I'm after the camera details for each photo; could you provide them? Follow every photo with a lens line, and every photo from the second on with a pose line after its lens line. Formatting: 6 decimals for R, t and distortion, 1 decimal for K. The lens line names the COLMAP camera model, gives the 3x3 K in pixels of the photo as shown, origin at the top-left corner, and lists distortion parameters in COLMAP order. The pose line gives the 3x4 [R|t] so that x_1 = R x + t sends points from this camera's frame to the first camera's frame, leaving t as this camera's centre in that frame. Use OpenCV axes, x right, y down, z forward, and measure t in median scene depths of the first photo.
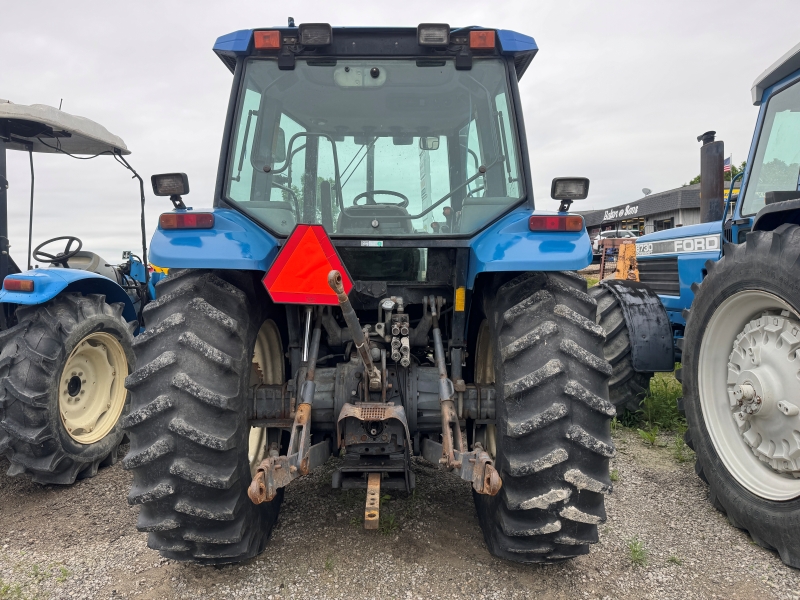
lens RADIAL K [[566.5, 0, 402.2], [0, 566.5, 307.6], [0, 0, 1]] dist [0.076714, -0.086596]
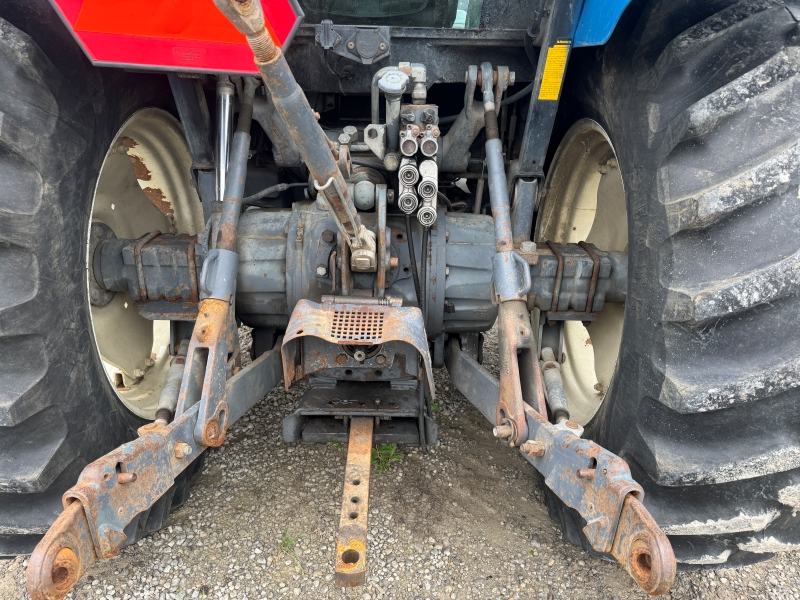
lens RADIAL K [[569.2, 0, 400.8], [0, 569.2, 302.8], [0, 0, 1]] dist [0.112257, -0.147211]
pose [[0.999684, 0.025112, -0.001253, -0.014066], [-0.023230, 0.941527, 0.336136, 0.006198], [0.009621, -0.336000, 0.941813, 0.529516]]
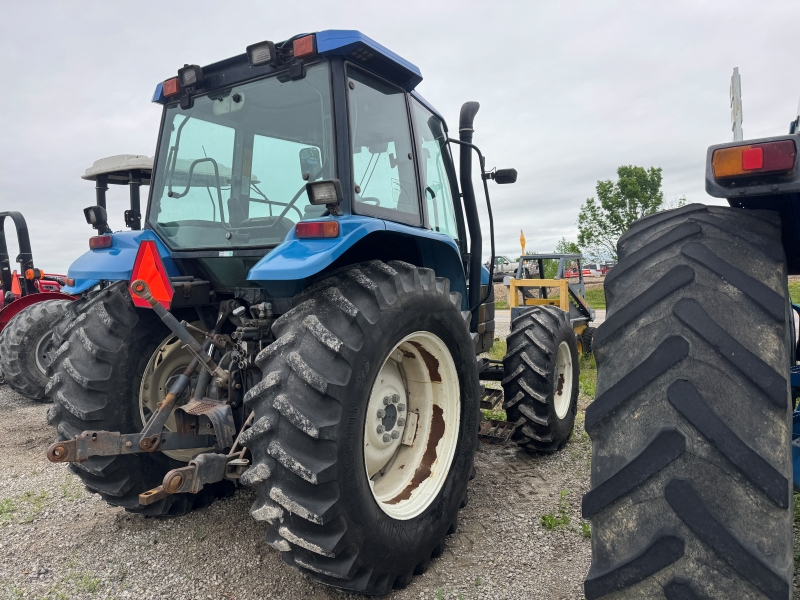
lens RADIAL K [[566.5, 0, 402.2], [0, 566.5, 307.6], [0, 0, 1]] dist [0.076714, -0.086596]
pose [[0.837494, 0.024333, -0.545904, 0.833212], [-0.026386, 0.999644, 0.004079, -0.022825], [0.545809, 0.010988, 0.837838, 0.263258]]
